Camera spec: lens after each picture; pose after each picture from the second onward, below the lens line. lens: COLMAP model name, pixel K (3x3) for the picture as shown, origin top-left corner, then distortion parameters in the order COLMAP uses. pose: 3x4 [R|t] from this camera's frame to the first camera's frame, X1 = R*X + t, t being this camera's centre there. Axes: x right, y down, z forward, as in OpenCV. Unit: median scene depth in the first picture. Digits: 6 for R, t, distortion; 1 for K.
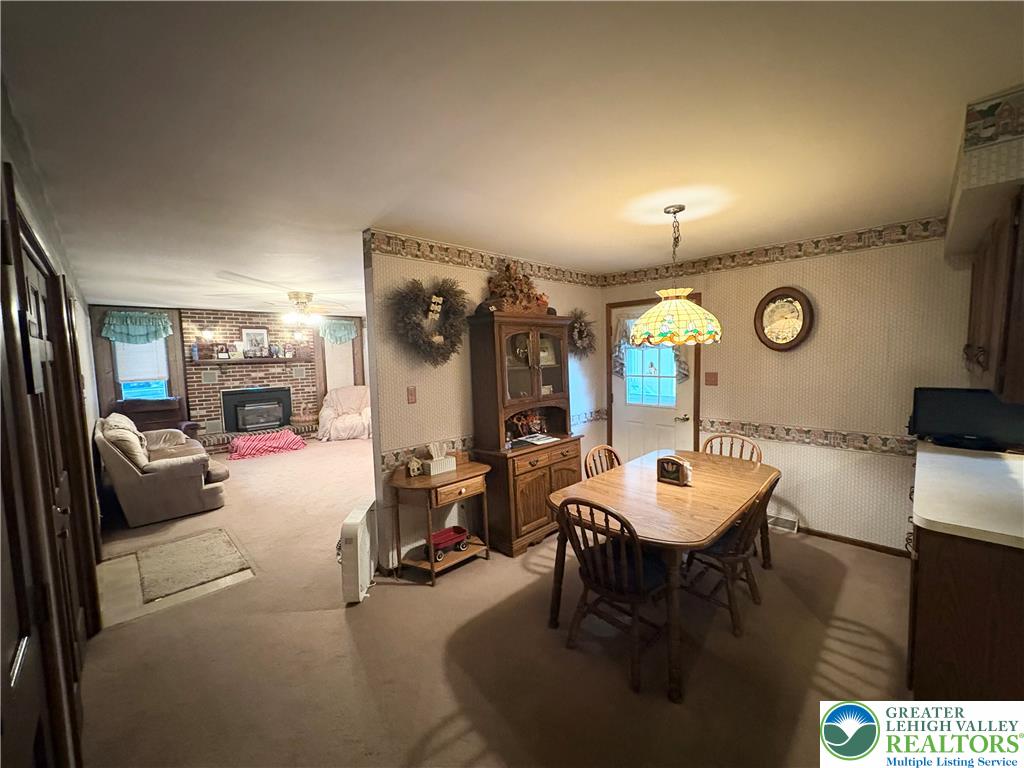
lens RADIAL K [[406.9, 0, 512.0], [0, 406.9, 384.0], [0, 0, 1]] dist [0.000213, -0.000132]
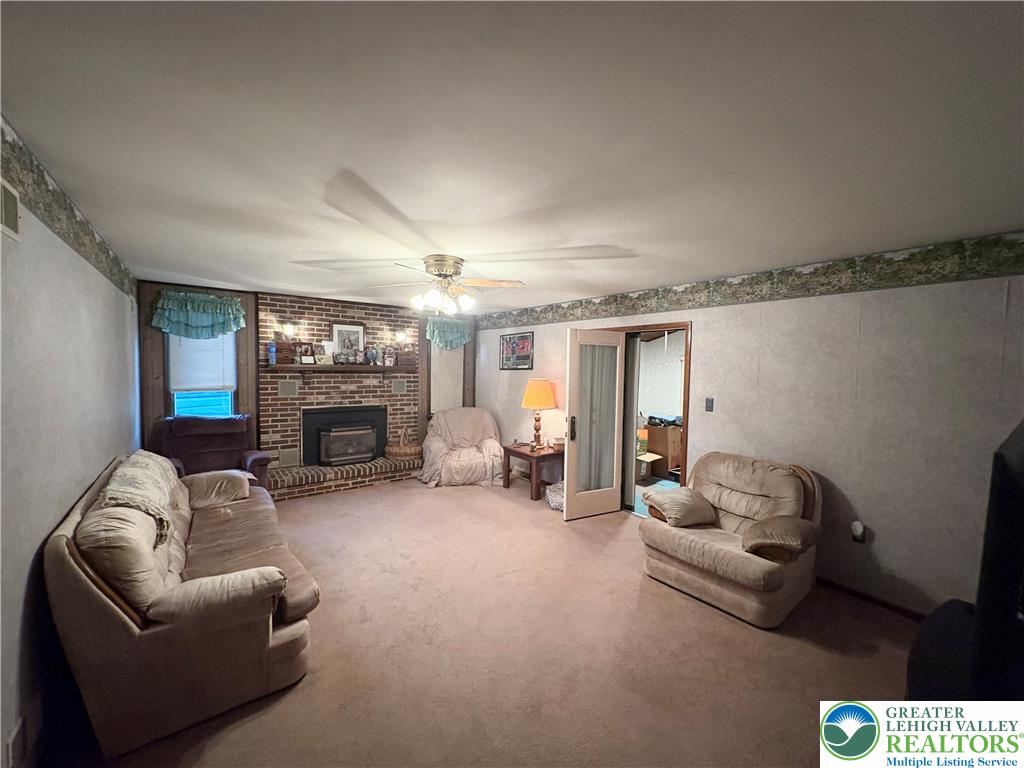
lens RADIAL K [[406.9, 0, 512.0], [0, 406.9, 384.0], [0, 0, 1]] dist [0.000213, -0.000132]
pose [[0.991166, 0.046308, -0.124276, -0.264702], [-0.050271, 0.998316, -0.028946, -0.024481], [0.122727, 0.034938, 0.991825, 0.337907]]
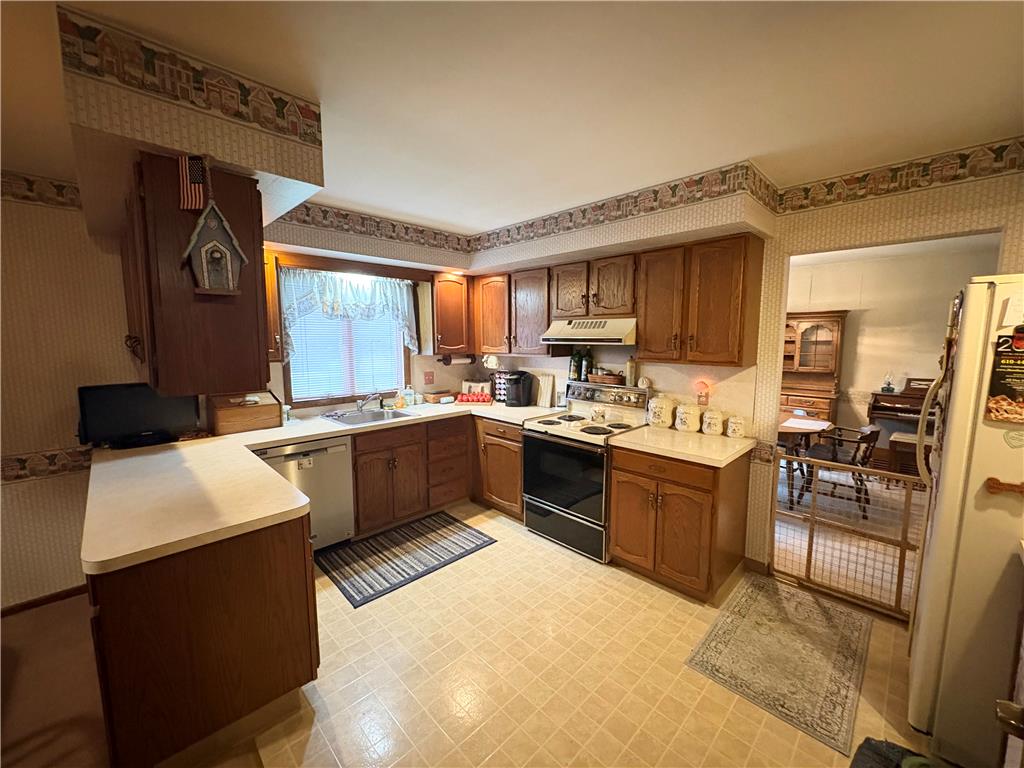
lens RADIAL K [[406.9, 0, 512.0], [0, 406.9, 384.0], [0, 0, 1]] dist [0.000213, -0.000132]
pose [[0.002137, -0.086484, 0.996251, 0.066602], [0.080081, 0.993068, 0.086036, 0.000985], [-0.996786, 0.079597, 0.009048, 0.045849]]
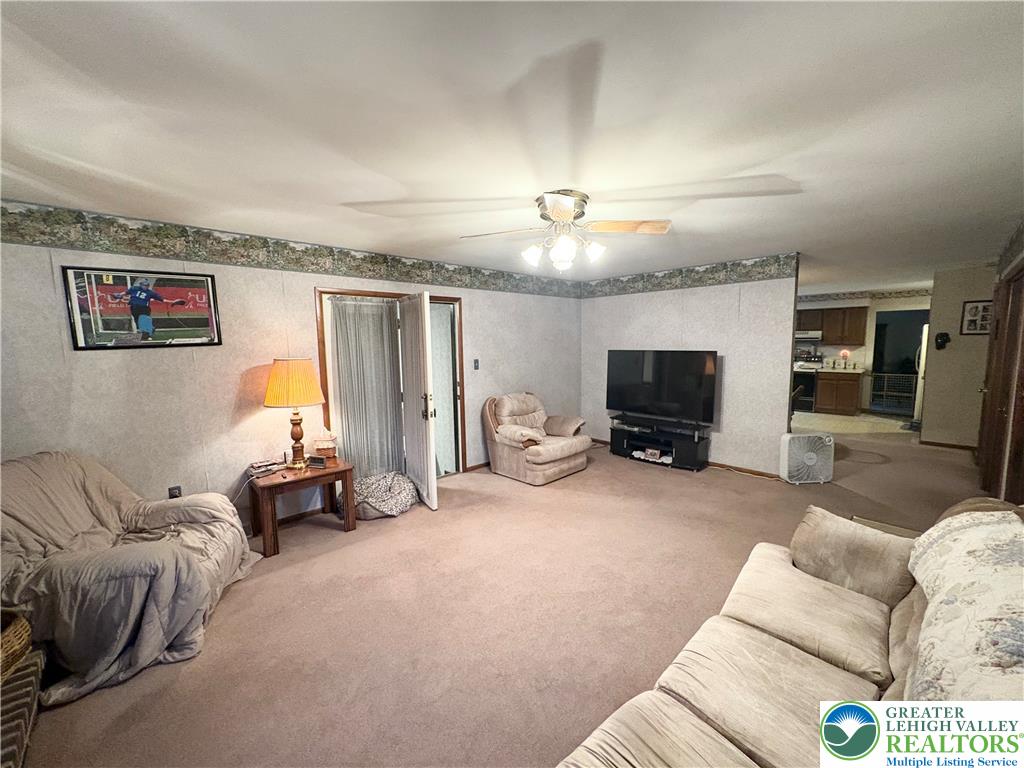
lens RADIAL K [[406.9, 0, 512.0], [0, 406.9, 384.0], [0, 0, 1]] dist [0.000213, -0.000132]
pose [[0.024310, -0.087263, 0.995889, -0.772314], [0.087371, 0.992557, 0.084839, -0.046554], [-0.995879, 0.084949, 0.031753, 0.818901]]
